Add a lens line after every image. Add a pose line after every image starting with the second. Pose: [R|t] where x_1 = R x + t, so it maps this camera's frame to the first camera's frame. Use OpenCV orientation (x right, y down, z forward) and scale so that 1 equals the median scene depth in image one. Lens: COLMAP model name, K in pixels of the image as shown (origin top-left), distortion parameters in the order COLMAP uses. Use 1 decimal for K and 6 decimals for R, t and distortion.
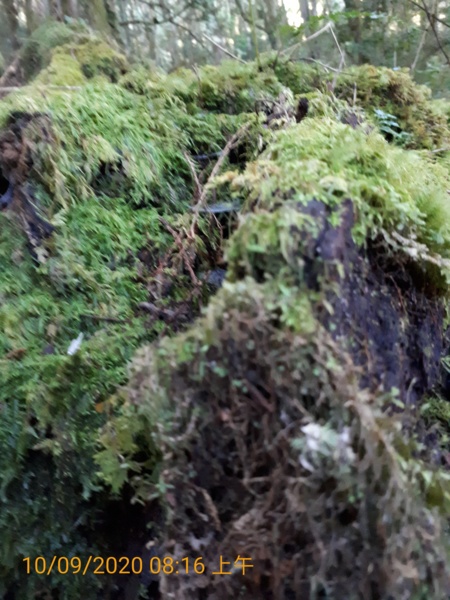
lens RADIAL K [[471.9, 0, 224.6], [0, 471.9, 314.5], [0, 0, 1]] dist [0.009831, -0.006329]
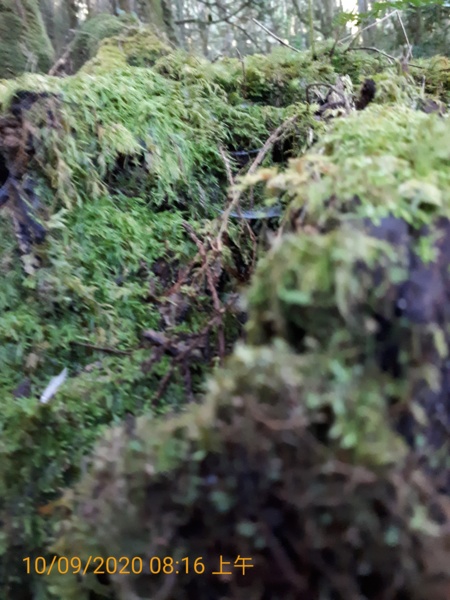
lens RADIAL K [[471.9, 0, 224.6], [0, 471.9, 314.5], [0, 0, 1]] dist [0.009831, -0.006329]
pose [[0.994935, 0.060272, -0.080450, 0.013927], [-0.060353, 0.998176, 0.001428, -0.054497], [0.080390, 0.003435, 0.996758, 0.193295]]
